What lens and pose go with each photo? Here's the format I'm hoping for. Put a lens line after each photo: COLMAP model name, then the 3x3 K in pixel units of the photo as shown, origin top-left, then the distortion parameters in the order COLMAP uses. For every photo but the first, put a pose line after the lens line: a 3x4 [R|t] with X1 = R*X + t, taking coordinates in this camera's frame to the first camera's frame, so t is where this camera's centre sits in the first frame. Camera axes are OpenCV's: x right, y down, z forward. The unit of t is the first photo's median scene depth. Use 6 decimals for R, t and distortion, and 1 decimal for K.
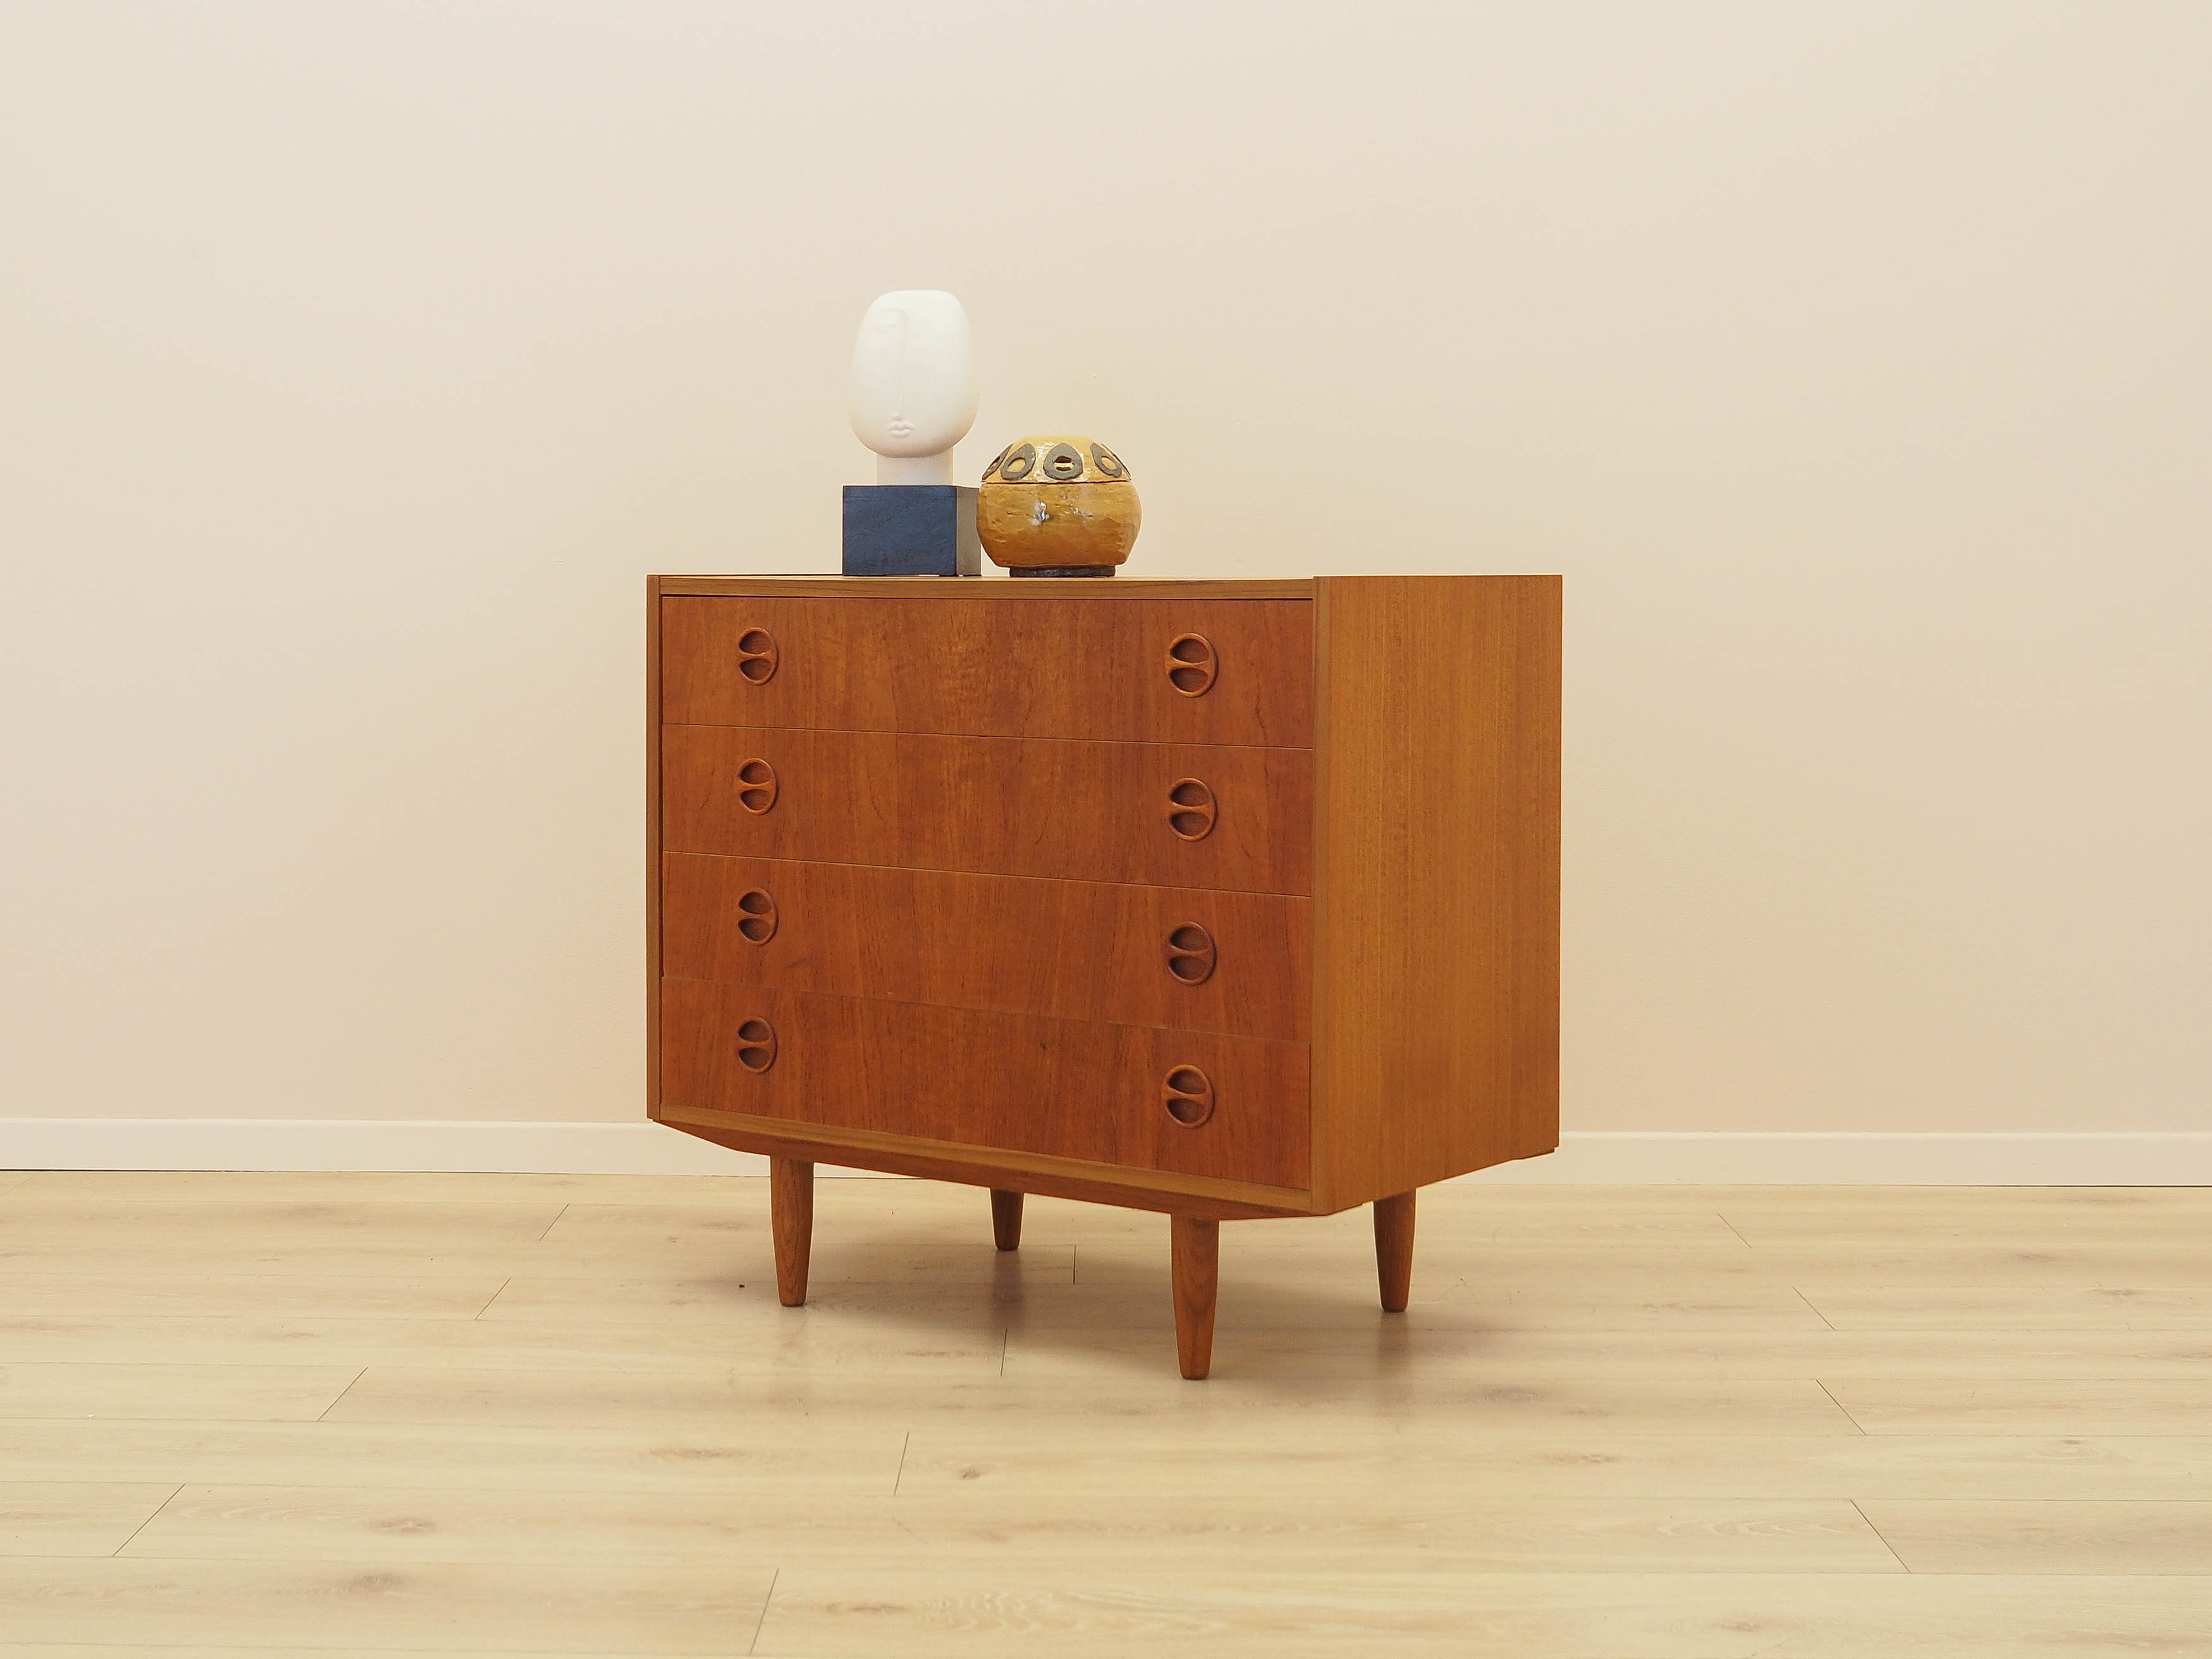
lens RADIAL K [[2775.4, 0, 1116.9], [0, 2775.4, 813.0], [0, 0, 1]] dist [-0.023141, 0.000000]
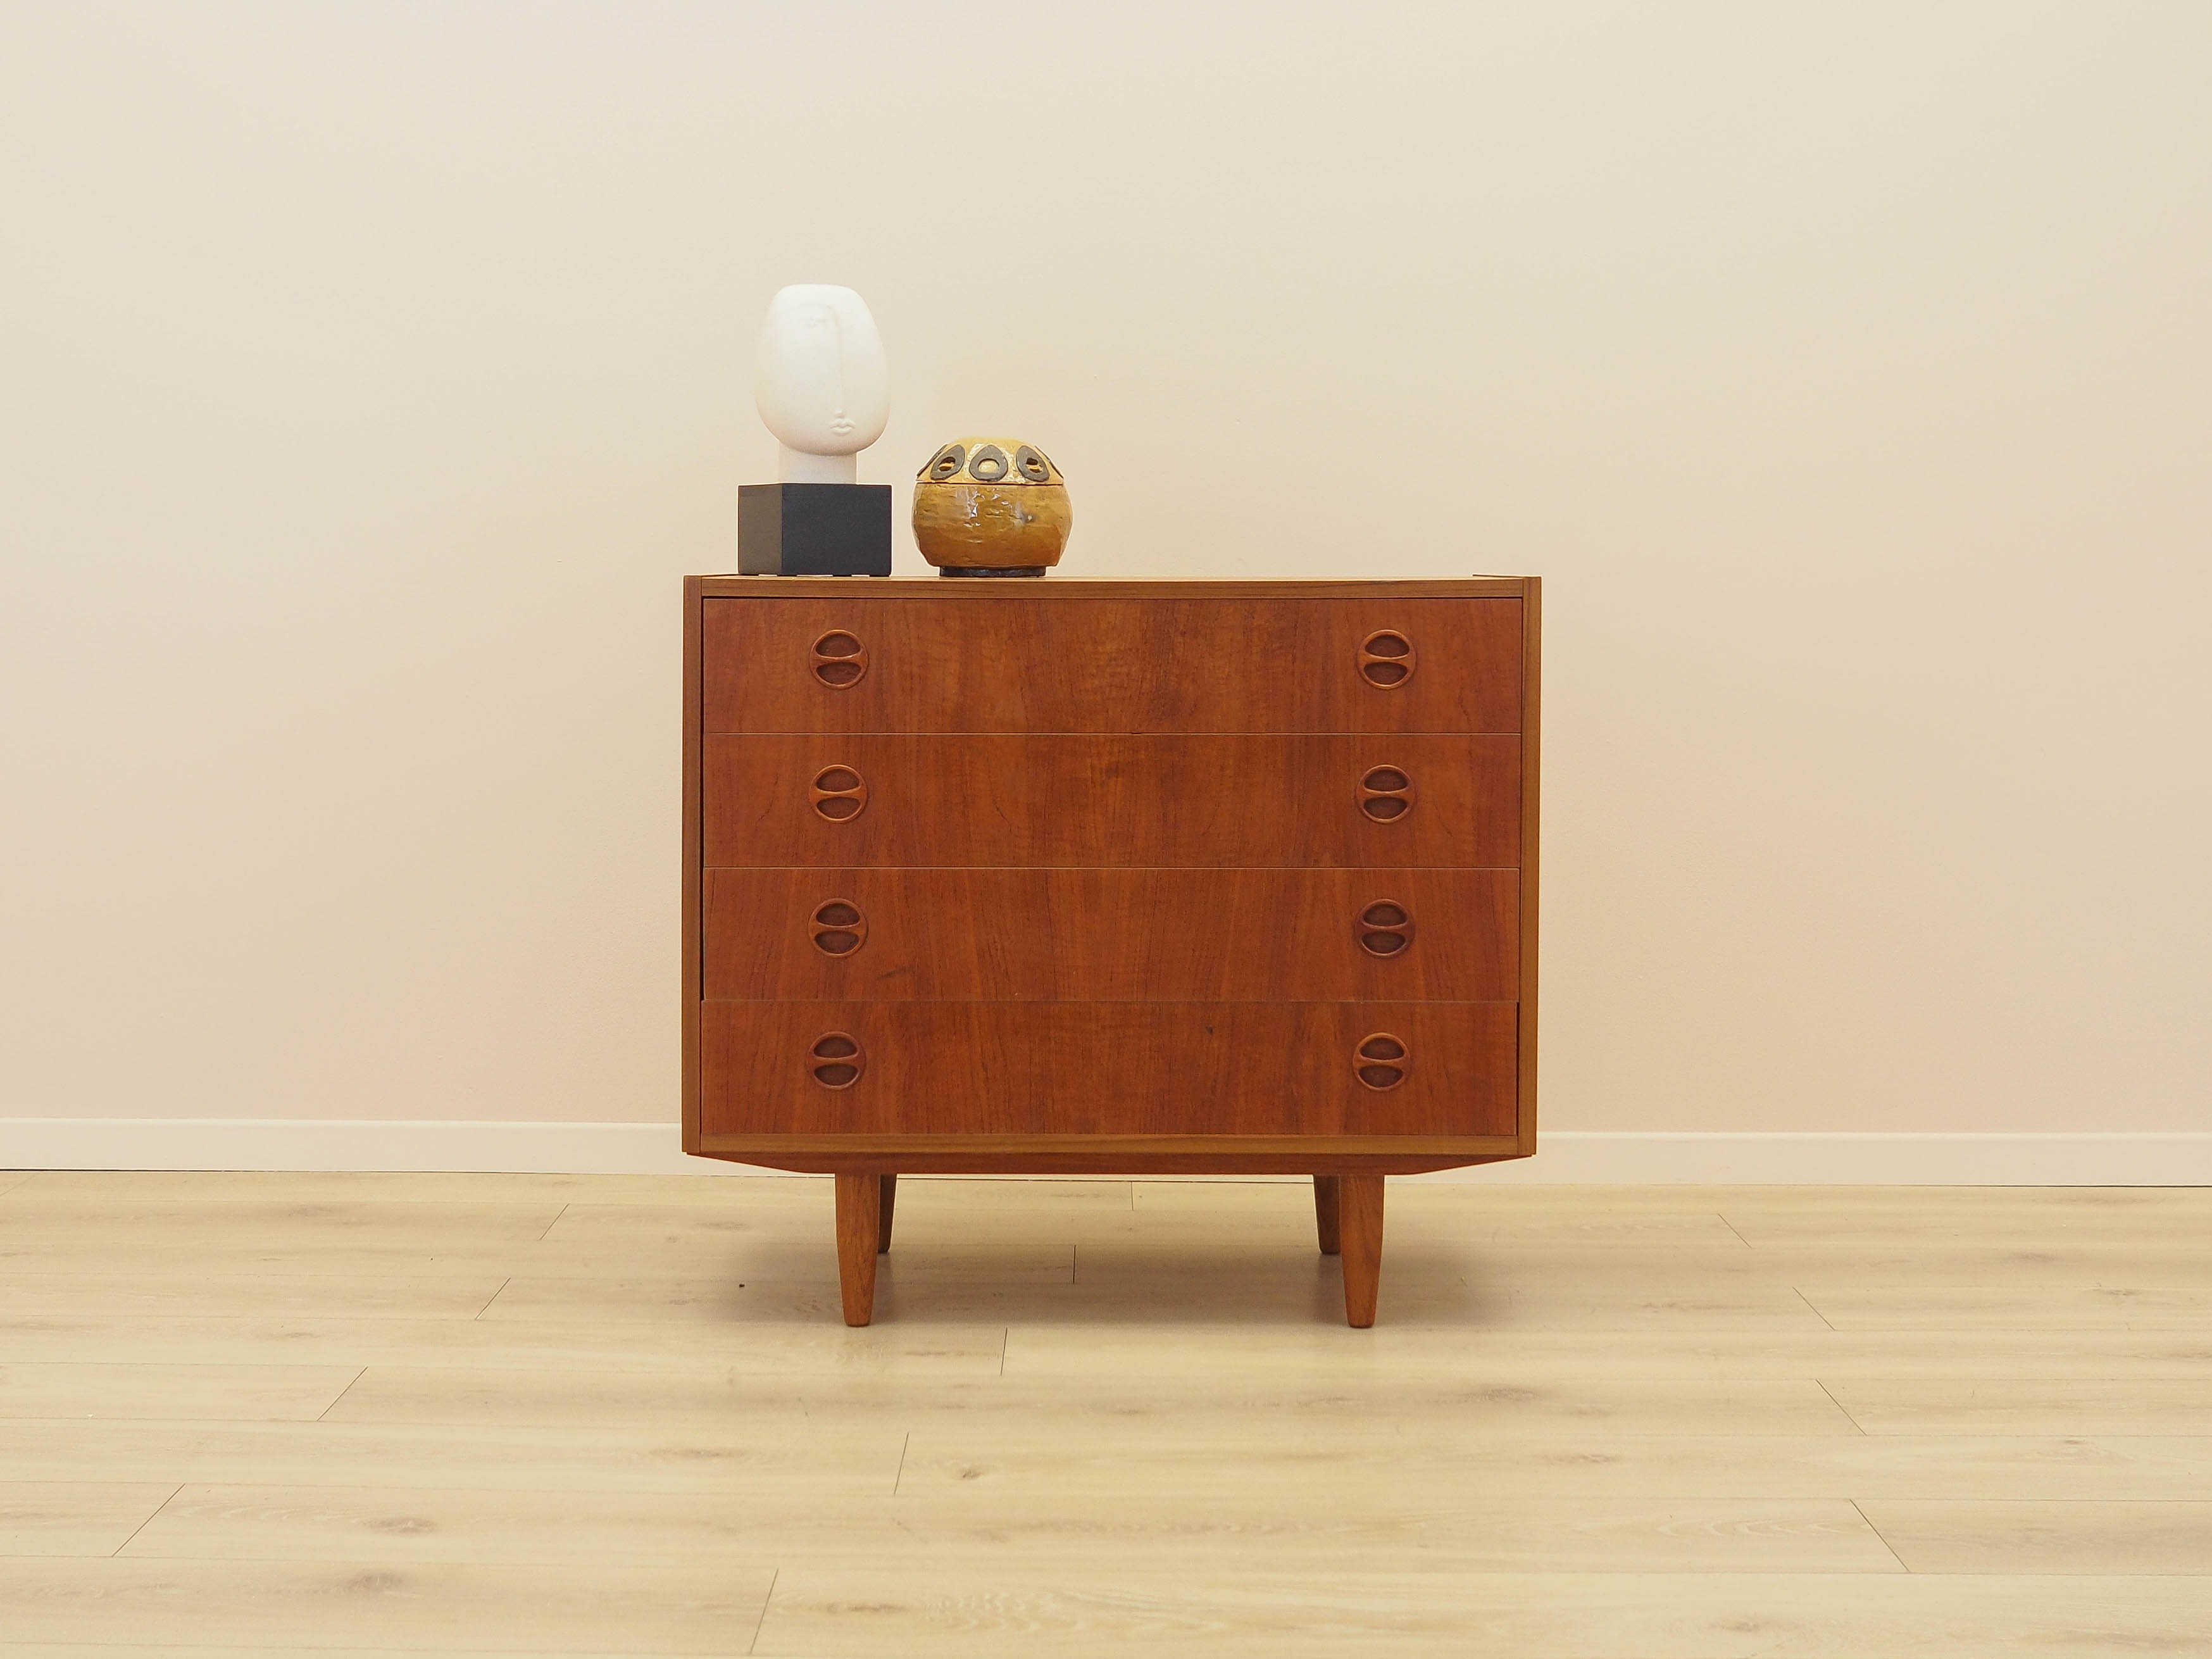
lens RADIAL K [[2775.4, 0, 1090.2], [0, 2775.4, 825.0], [0, 0, 1]] dist [-0.023141, 0.000000]
pose [[0.854775, -0.046986, 0.516868, -0.577579], [0.044296, 0.998864, 0.017548, -0.012328], [-0.517105, 0.007896, 0.855885, 0.130170]]
